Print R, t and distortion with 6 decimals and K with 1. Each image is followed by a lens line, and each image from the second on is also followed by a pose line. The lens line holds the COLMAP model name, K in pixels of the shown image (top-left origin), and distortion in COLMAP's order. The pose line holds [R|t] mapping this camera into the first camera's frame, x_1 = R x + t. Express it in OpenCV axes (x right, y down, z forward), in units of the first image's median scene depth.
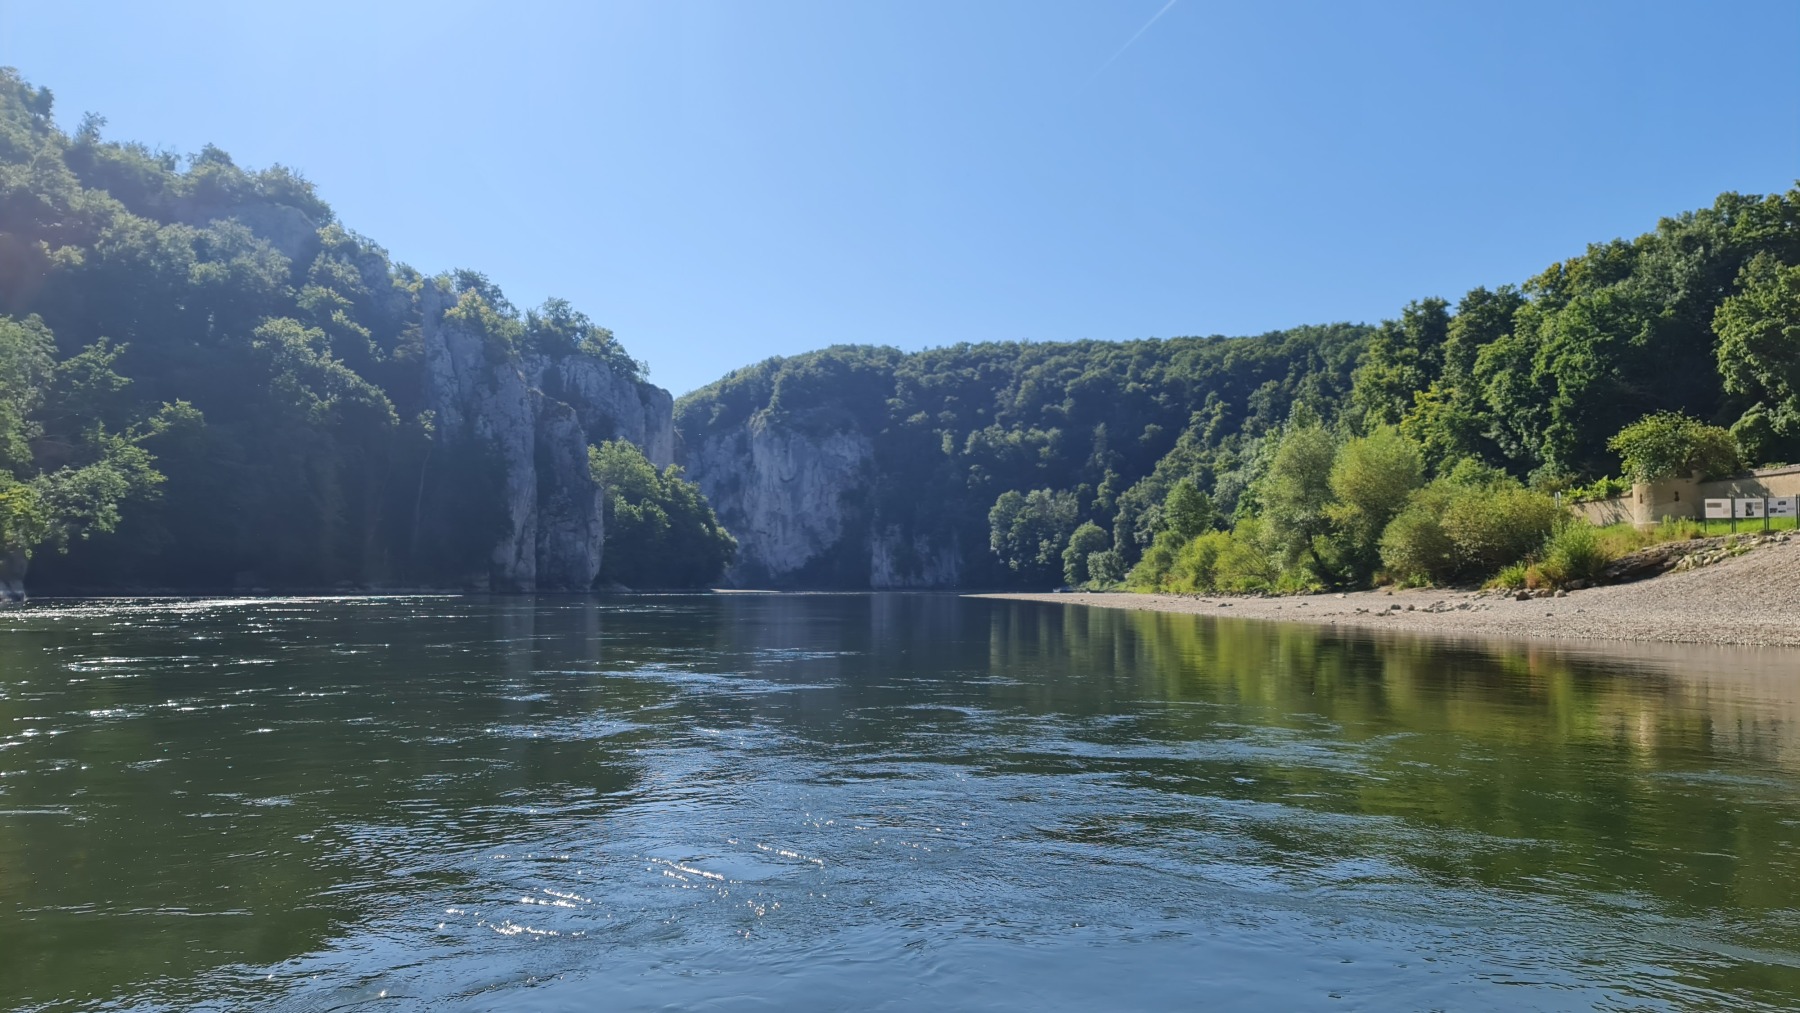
lens RADIAL K [[1330.3, 0, 908.9], [0, 1330.3, 510.7], [0, 0, 1]] dist [0.036079, -0.003146]
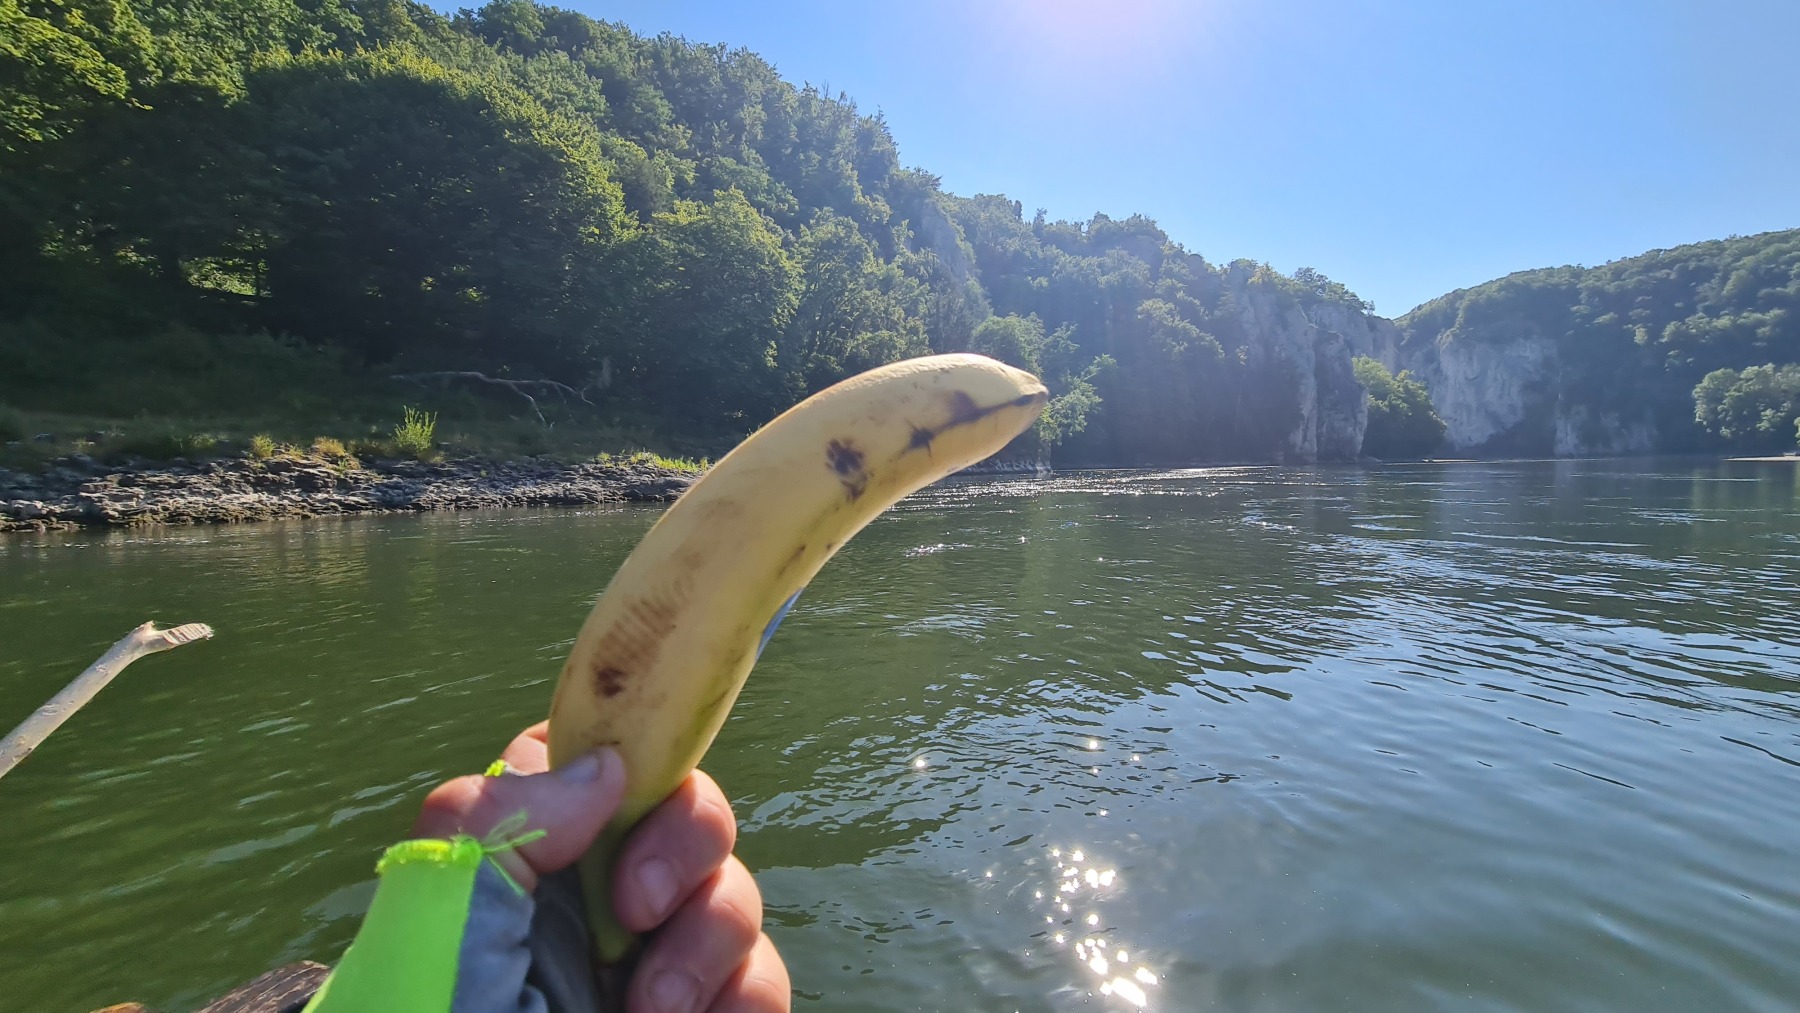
lens RADIAL K [[745.7, 0, 895.8], [0, 745.7, 500.0], [0, 0, 1]] dist [-0.001493, 0.000117]
pose [[0.752348, 0.013350, -0.658630, -0.051108], [0.057292, 0.994681, 0.085606, 0.002630], [0.656270, -0.102139, 0.747581, 0.044303]]
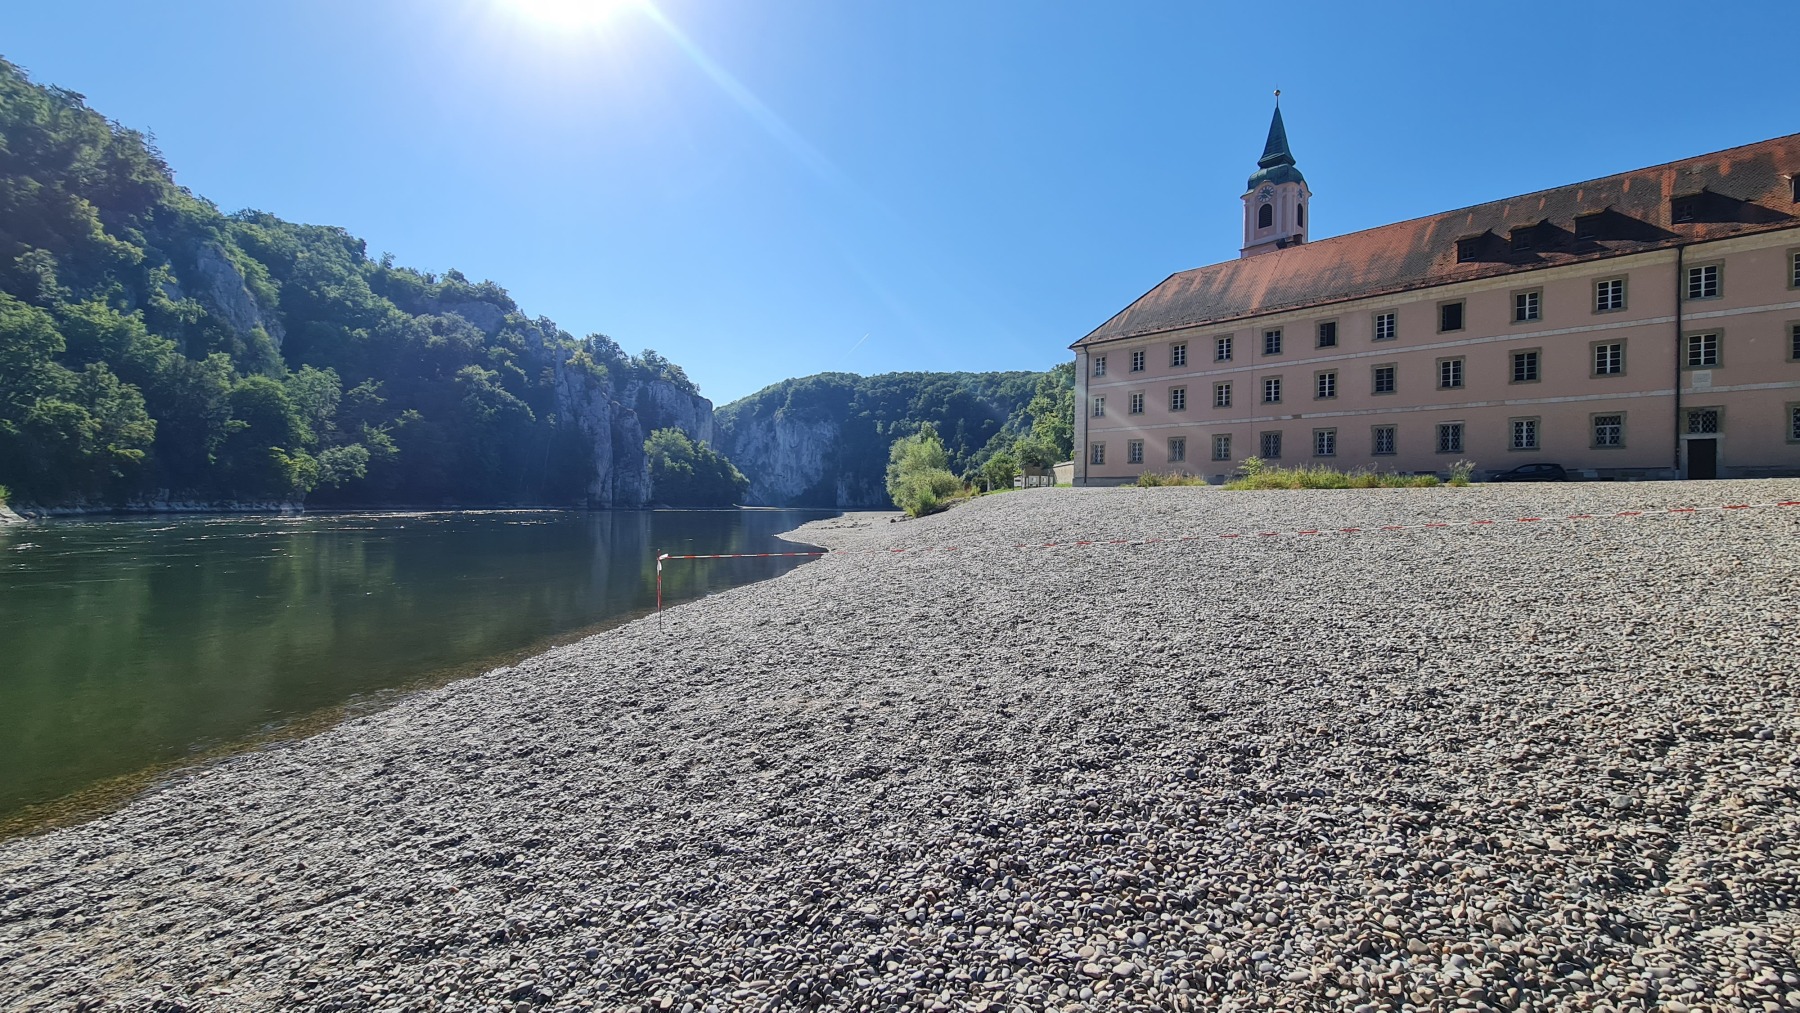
lens RADIAL K [[745.7, 0, 895.8], [0, 745.7, 500.0], [0, 0, 1]] dist [-0.001493, 0.000117]
pose [[0.999897, 0.013079, 0.005934, 0.072712], [-0.013363, 0.998622, 0.050745, -0.006550], [-0.005262, -0.050819, 0.998694, -0.045634]]
